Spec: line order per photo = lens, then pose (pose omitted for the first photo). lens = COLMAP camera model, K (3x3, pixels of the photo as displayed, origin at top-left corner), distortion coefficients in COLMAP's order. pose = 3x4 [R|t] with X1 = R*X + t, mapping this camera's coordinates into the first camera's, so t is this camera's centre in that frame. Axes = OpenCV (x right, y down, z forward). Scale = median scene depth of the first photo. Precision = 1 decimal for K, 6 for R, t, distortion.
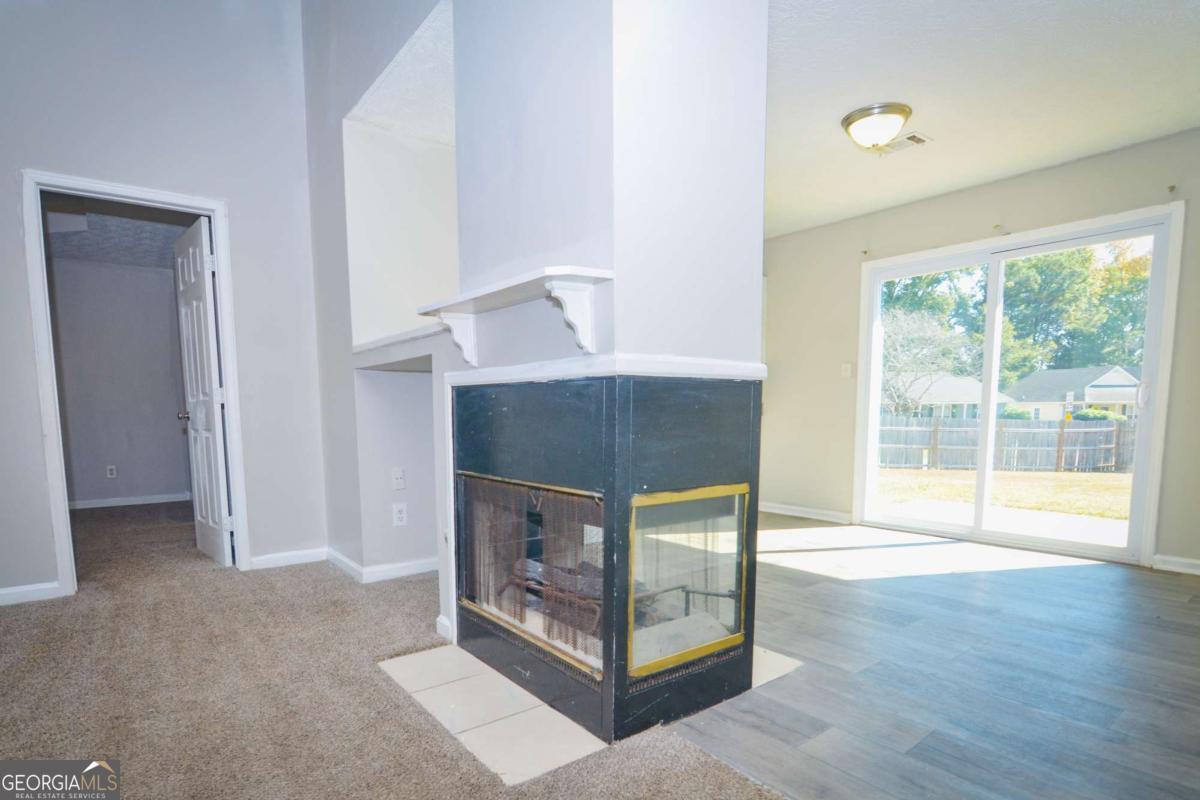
lens RADIAL K [[626.0, 0, 601.8], [0, 626.0, 494.1], [0, 0, 1]] dist [-0.008530, -0.007963]
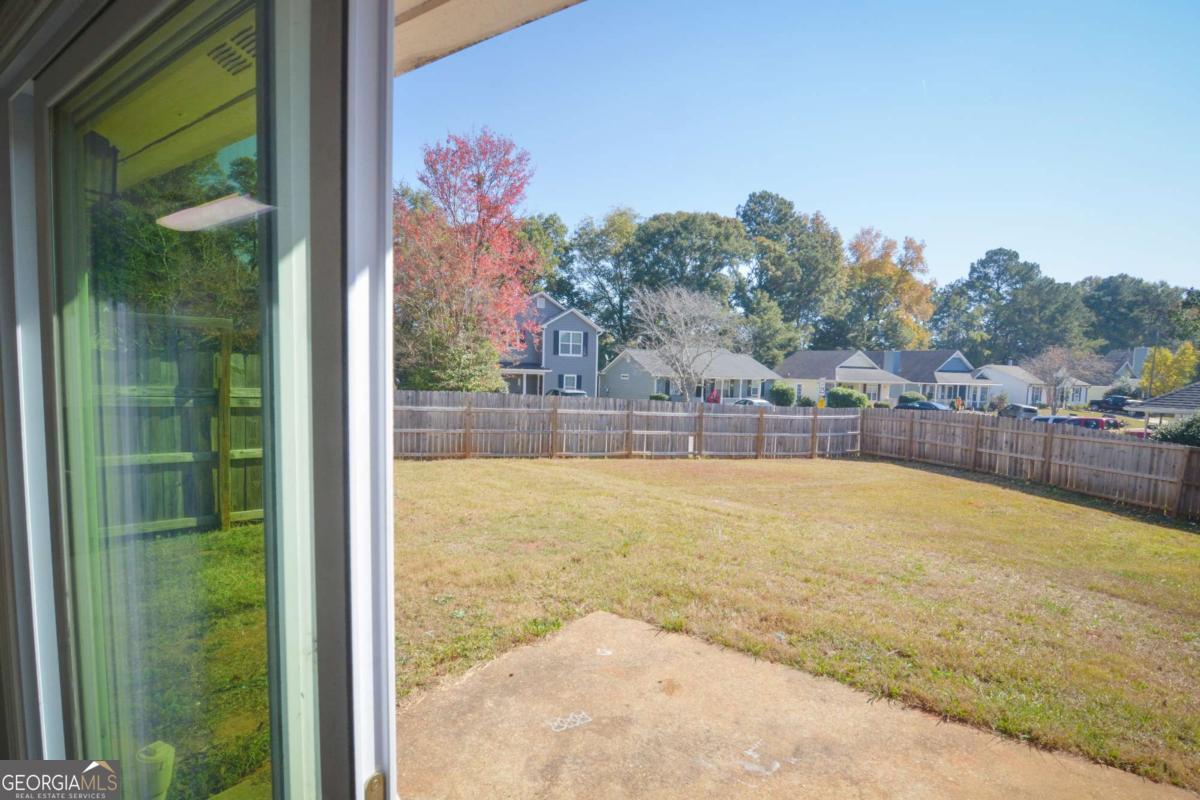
lens RADIAL K [[598.7, 0, 611.8], [0, 598.7, 439.3], [0, 0, 1]] dist [-0.038489, 0.000527]
pose [[0.955505, 0.002378, 0.294966, 0.067044], [0.002704, 0.999855, -0.016819, -0.025319], [-0.294964, 0.016868, 0.955360, 0.083567]]
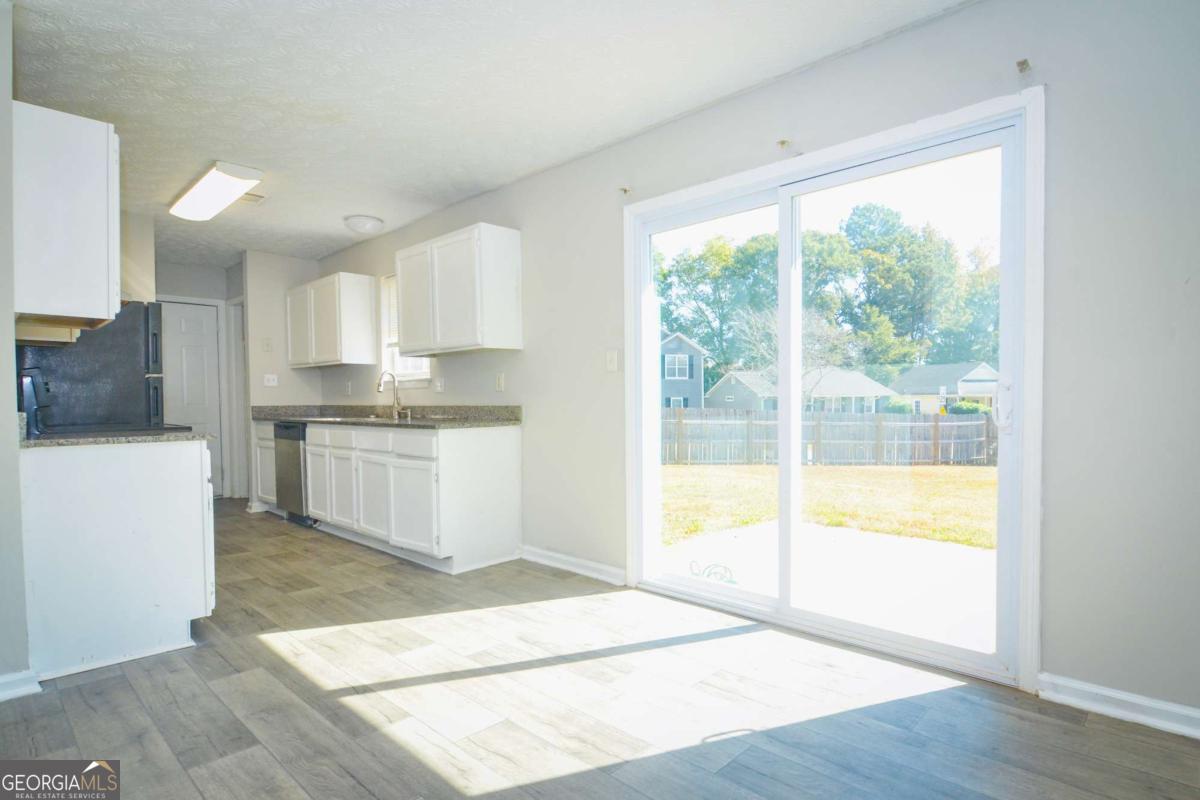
lens RADIAL K [[626.0, 0, 617.0], [0, 626.0, 425.3], [0, 0, 1]] dist [-0.008530, -0.007963]
pose [[0.988224, -0.002623, 0.152991, 0.035002], [0.016991, 0.995551, -0.092684, -0.007596], [-0.152067, 0.094192, 0.983872, 0.039407]]
